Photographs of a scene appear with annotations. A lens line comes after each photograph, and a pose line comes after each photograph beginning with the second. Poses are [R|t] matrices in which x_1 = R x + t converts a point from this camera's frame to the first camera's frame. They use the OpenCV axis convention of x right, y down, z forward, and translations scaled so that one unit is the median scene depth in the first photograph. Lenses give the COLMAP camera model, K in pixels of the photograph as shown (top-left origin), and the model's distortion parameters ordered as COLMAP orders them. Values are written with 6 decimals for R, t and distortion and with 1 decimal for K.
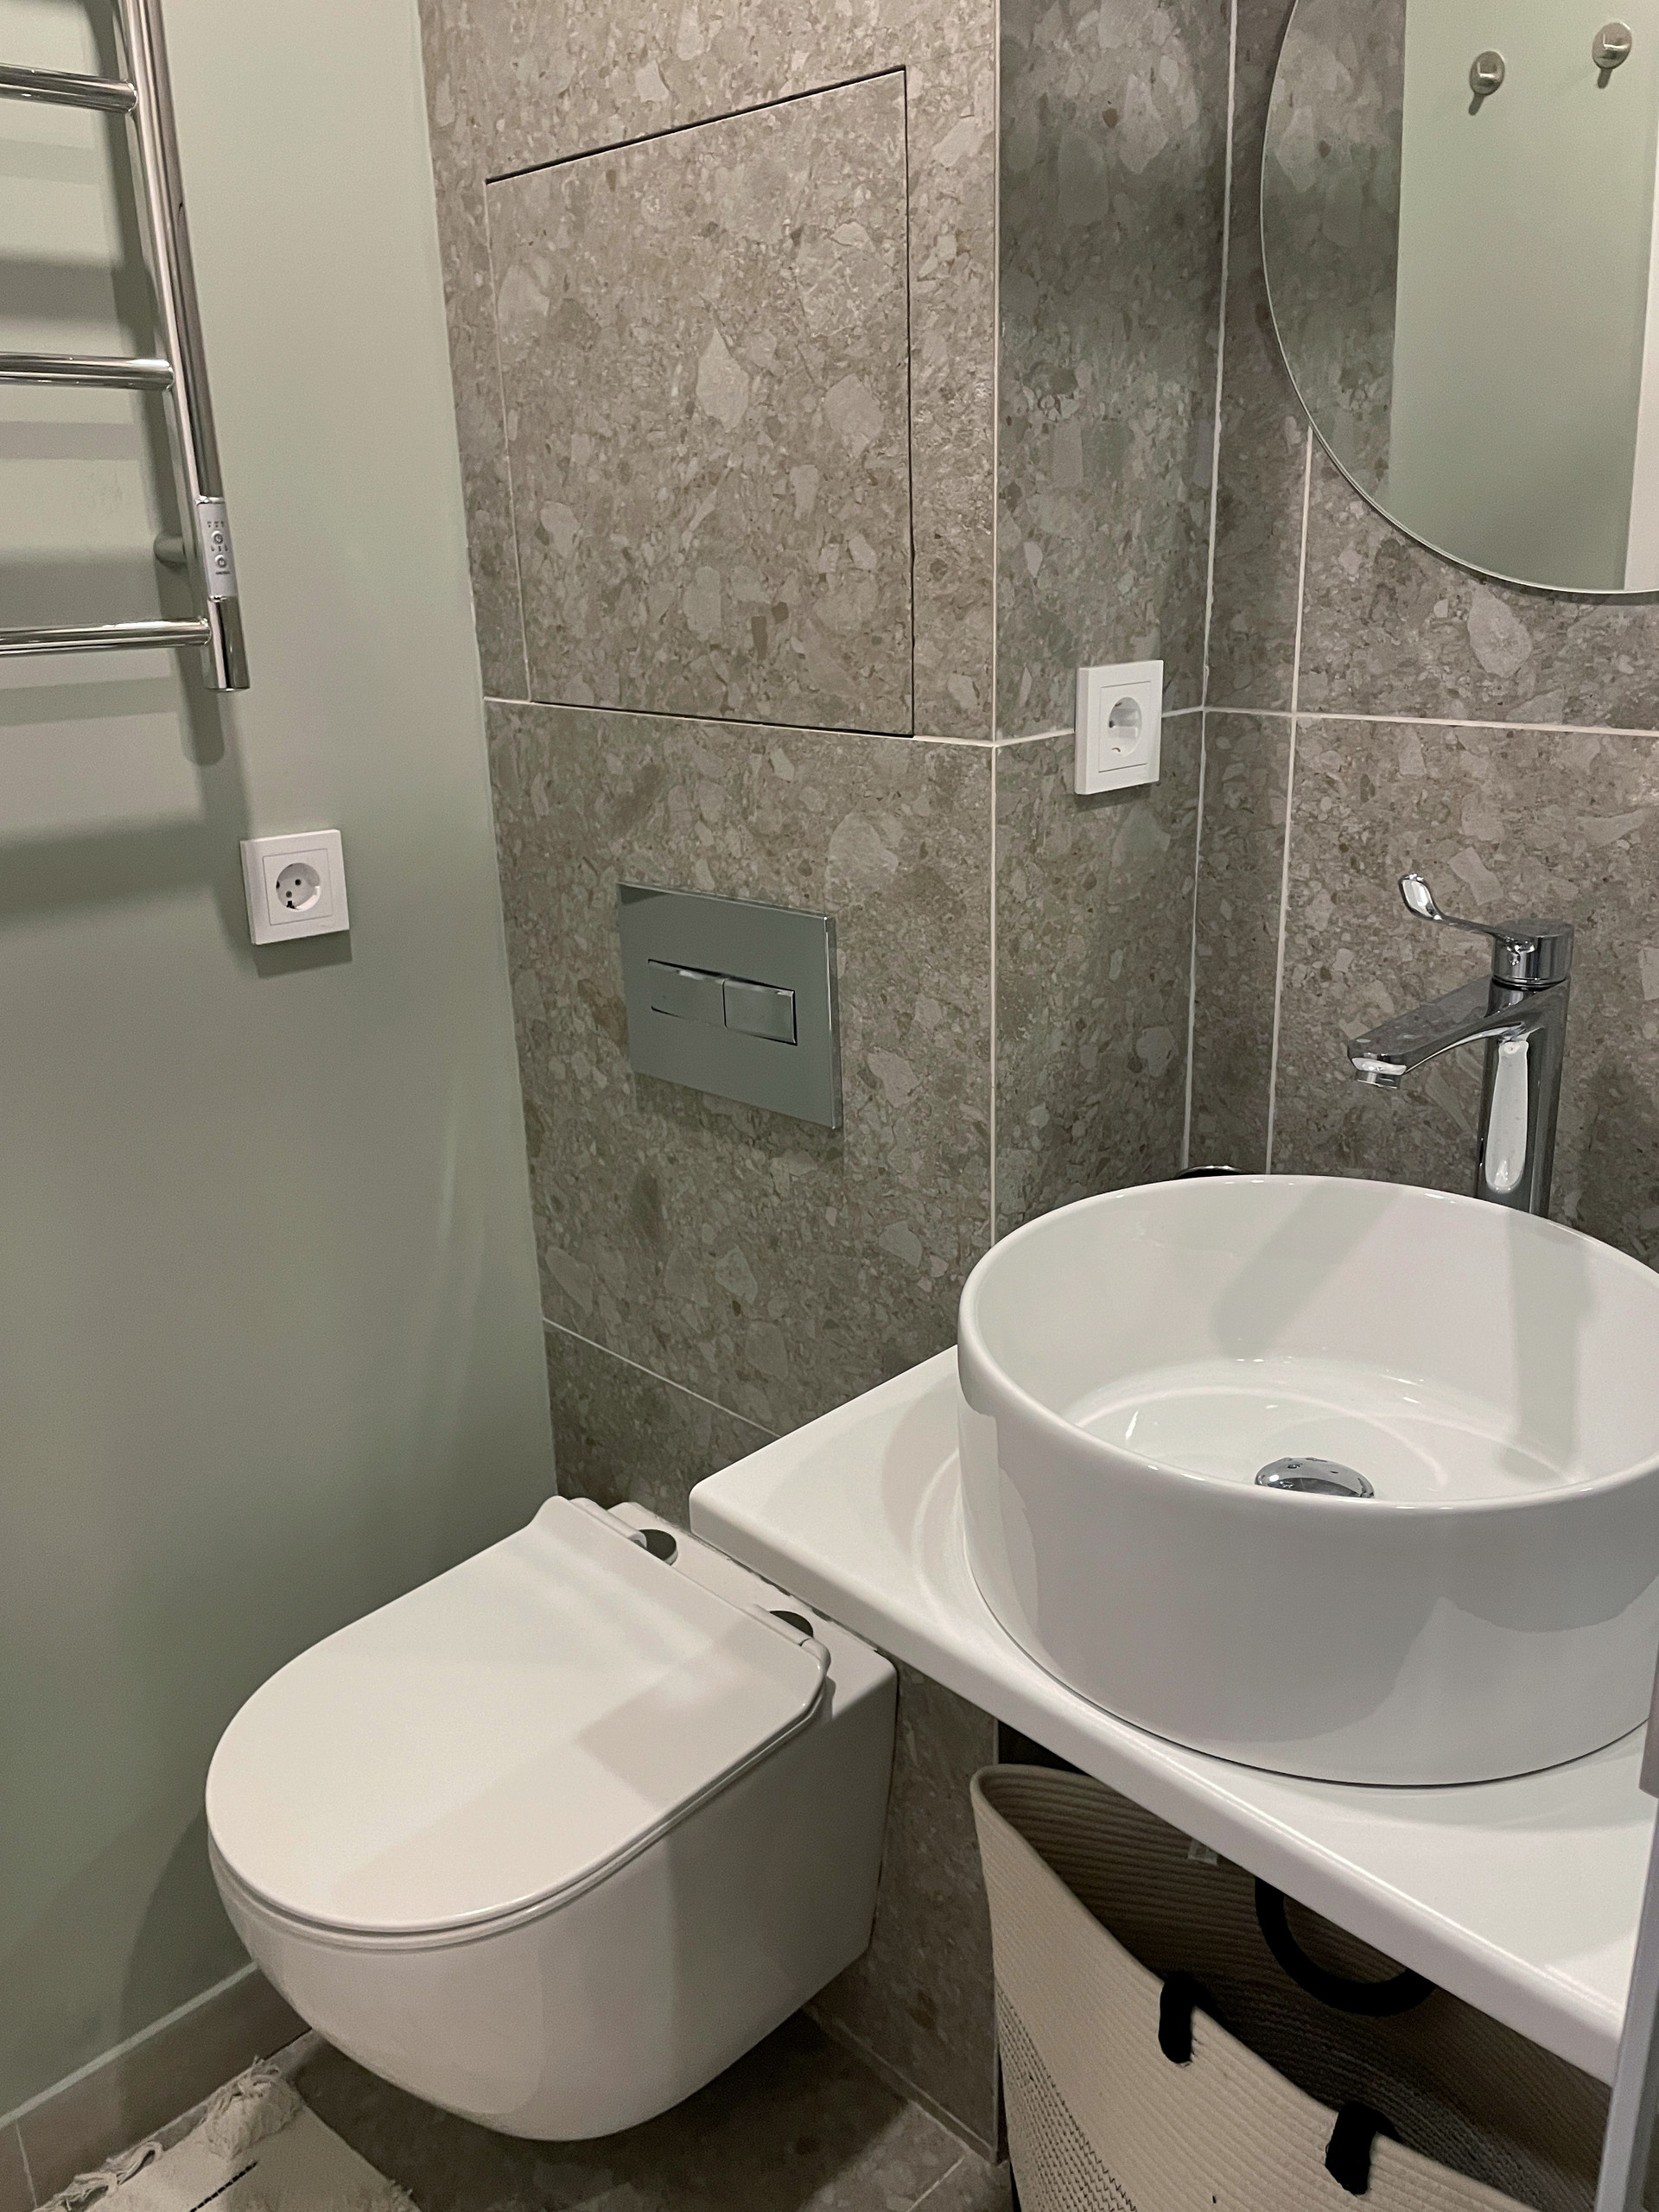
lens RADIAL K [[1739.9, 0, 829.5], [0, 1739.9, 1106.0], [0, 0, 1]] dist [0.103444, -0.059452]
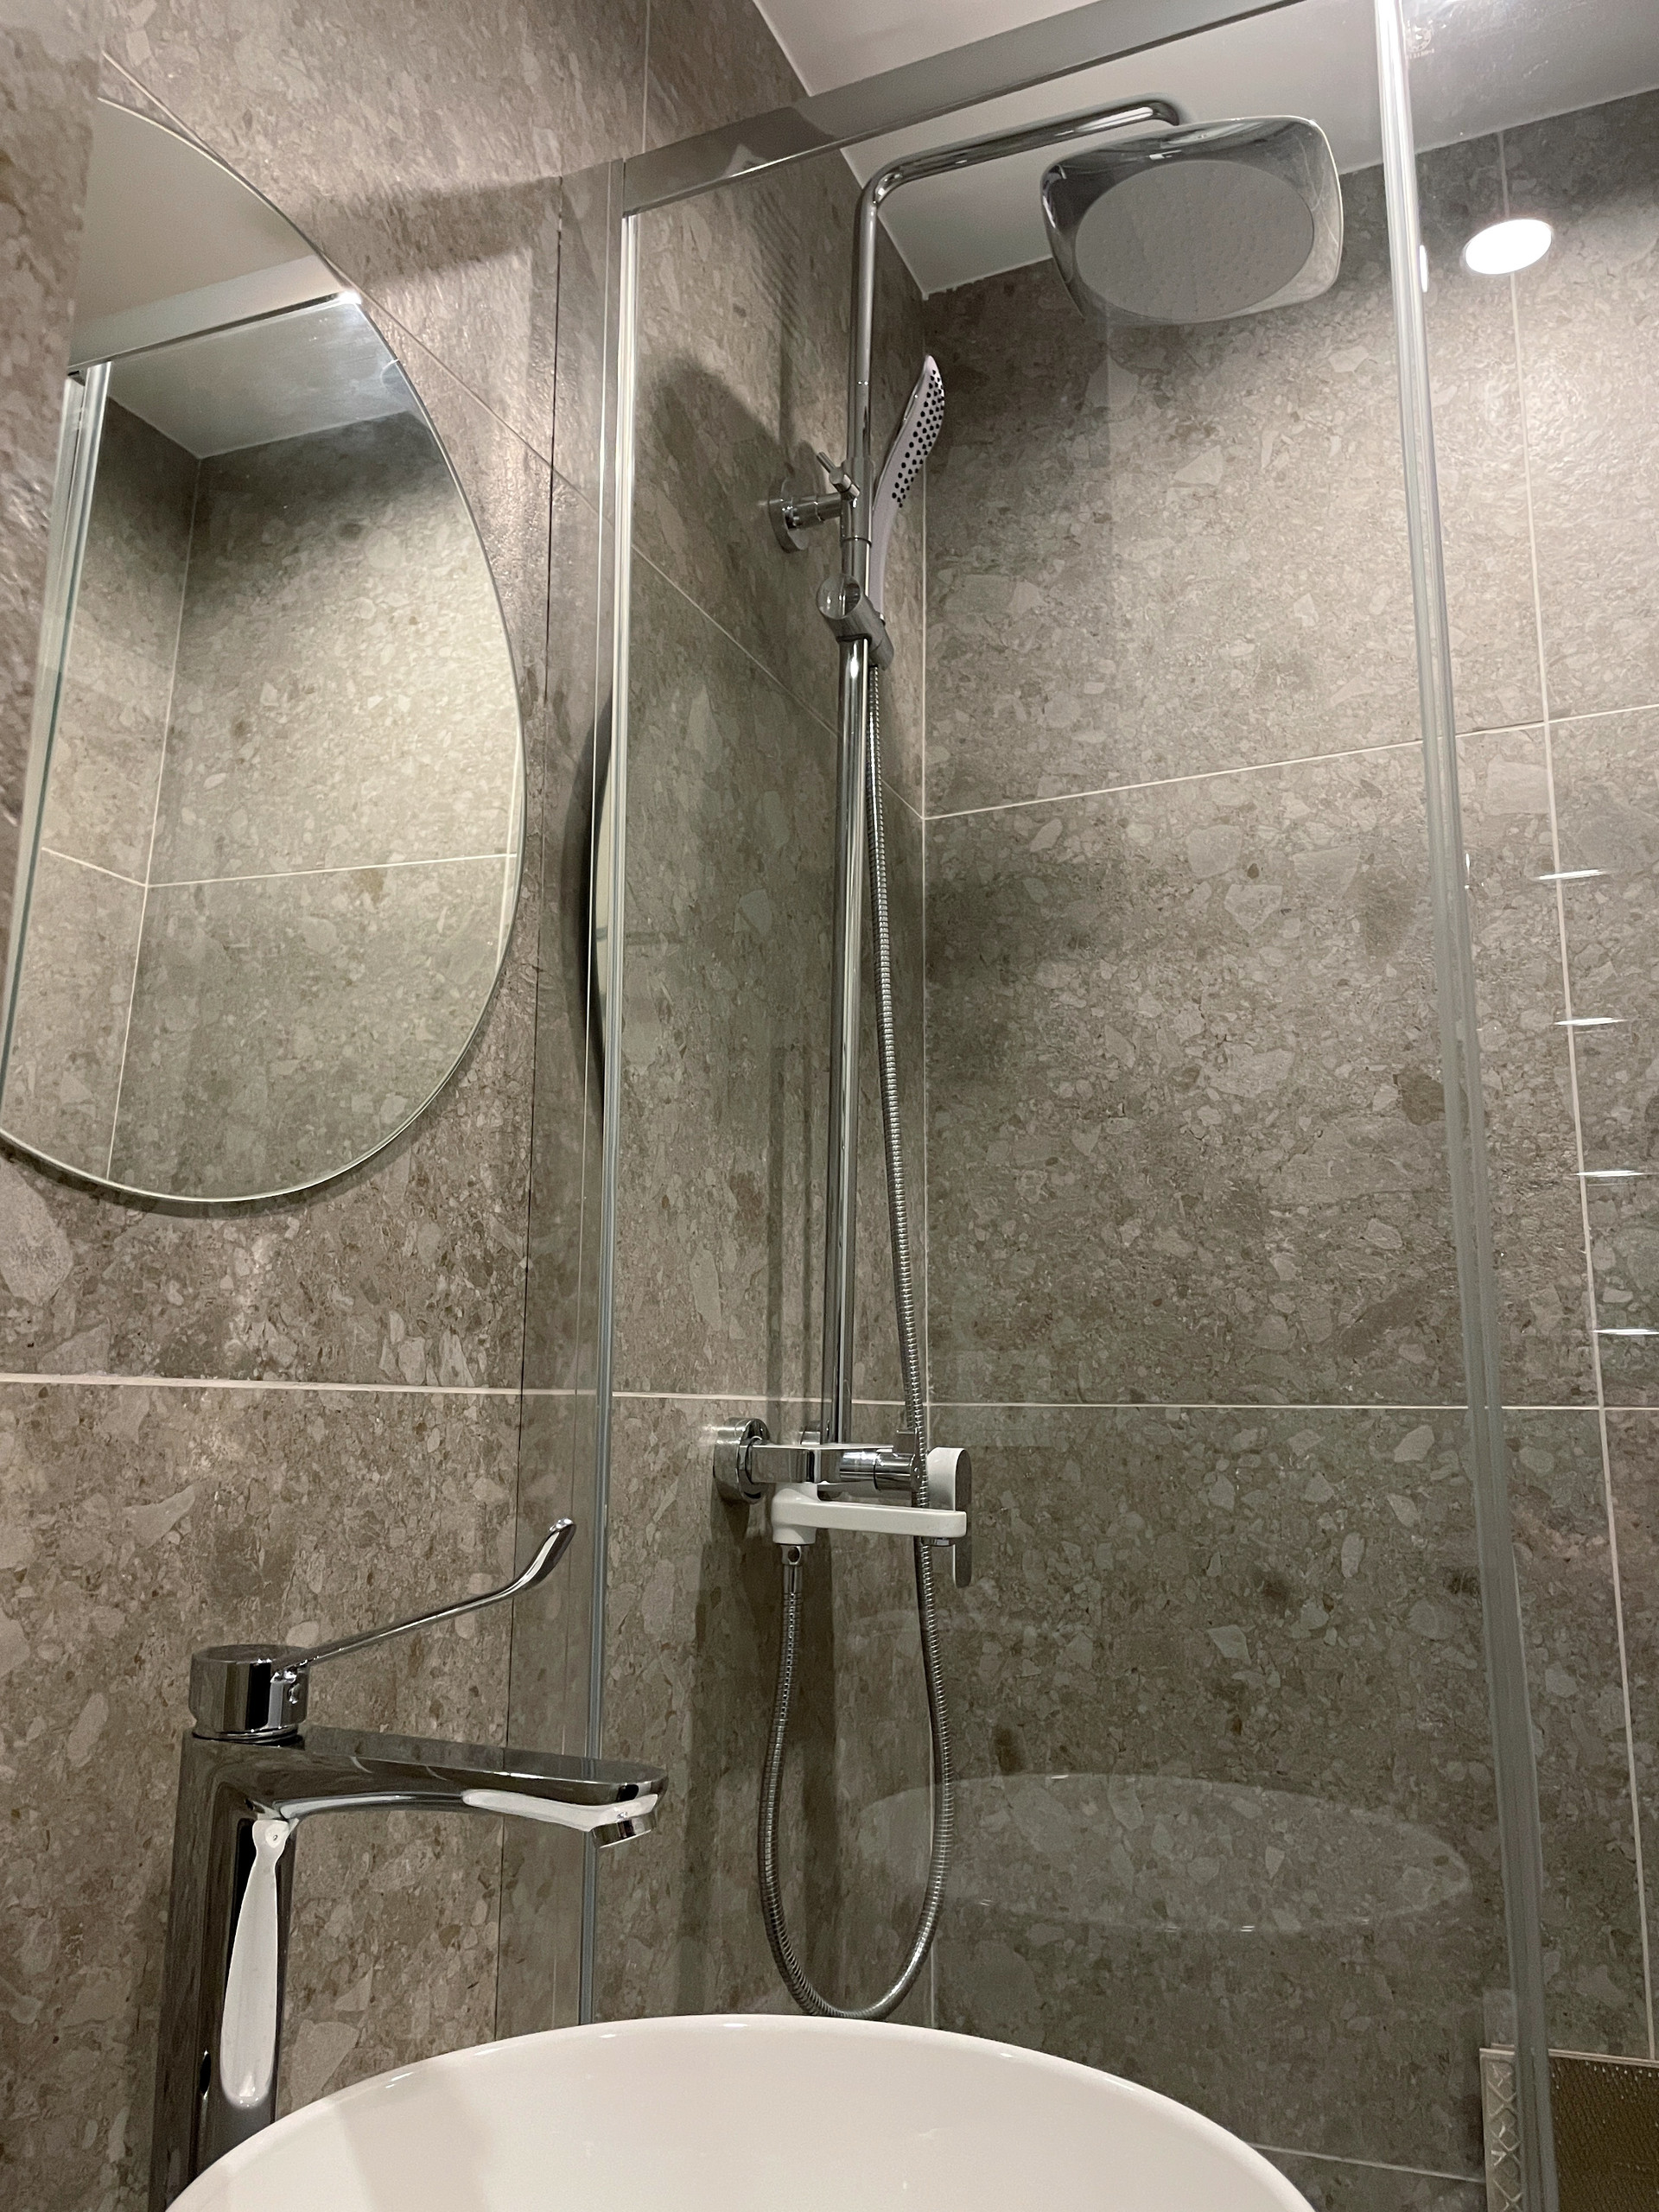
lens RADIAL K [[1739.9, 0, 829.5], [0, 1739.9, 1106.0], [0, 0, 1]] dist [0.103444, -0.059452]
pose [[-0.387795, 0.169256, 0.906072, -0.330857], [0.274399, 0.959627, -0.061818, -0.196220], [-0.879954, 0.224653, -0.418582, 1.019007]]
